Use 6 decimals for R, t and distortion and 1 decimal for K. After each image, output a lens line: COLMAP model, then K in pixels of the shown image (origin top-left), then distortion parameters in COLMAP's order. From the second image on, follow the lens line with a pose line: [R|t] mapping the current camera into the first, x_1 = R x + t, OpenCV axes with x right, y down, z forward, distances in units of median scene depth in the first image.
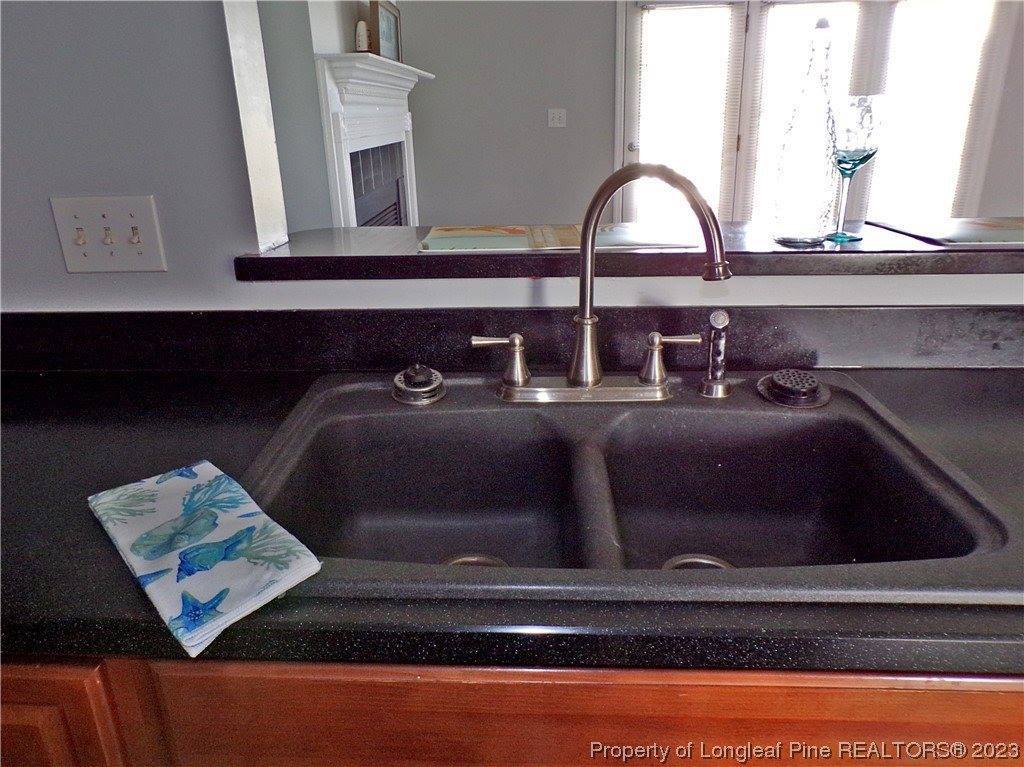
lens RADIAL K [[706.9, 0, 512.0], [0, 706.9, 383.5], [0, 0, 1]] dist [-0.000355, 0.001340]
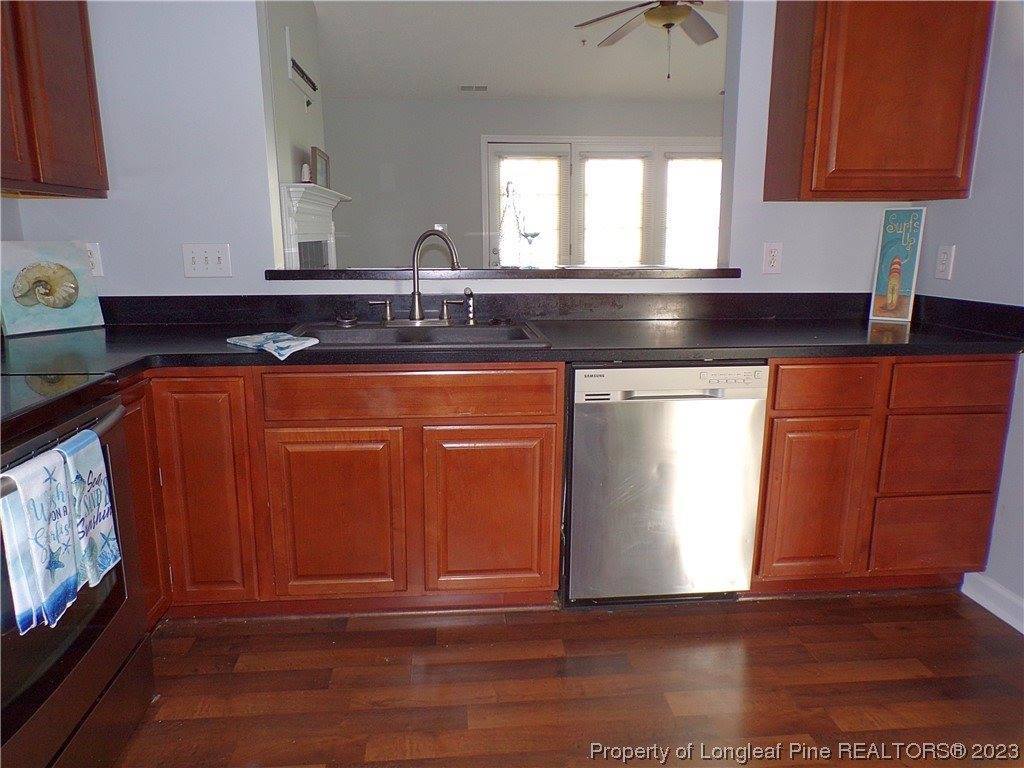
lens RADIAL K [[716.9, 0, 512.0], [0, 716.9, 384.0], [0, 0, 1]] dist [-0.009493, 0.004994]
pose [[0.992143, -0.001705, 0.125094, 0.118325], [0.021591, 0.987237, -0.157787, 0.609750], [-0.123229, 0.159248, 0.979518, -1.409556]]
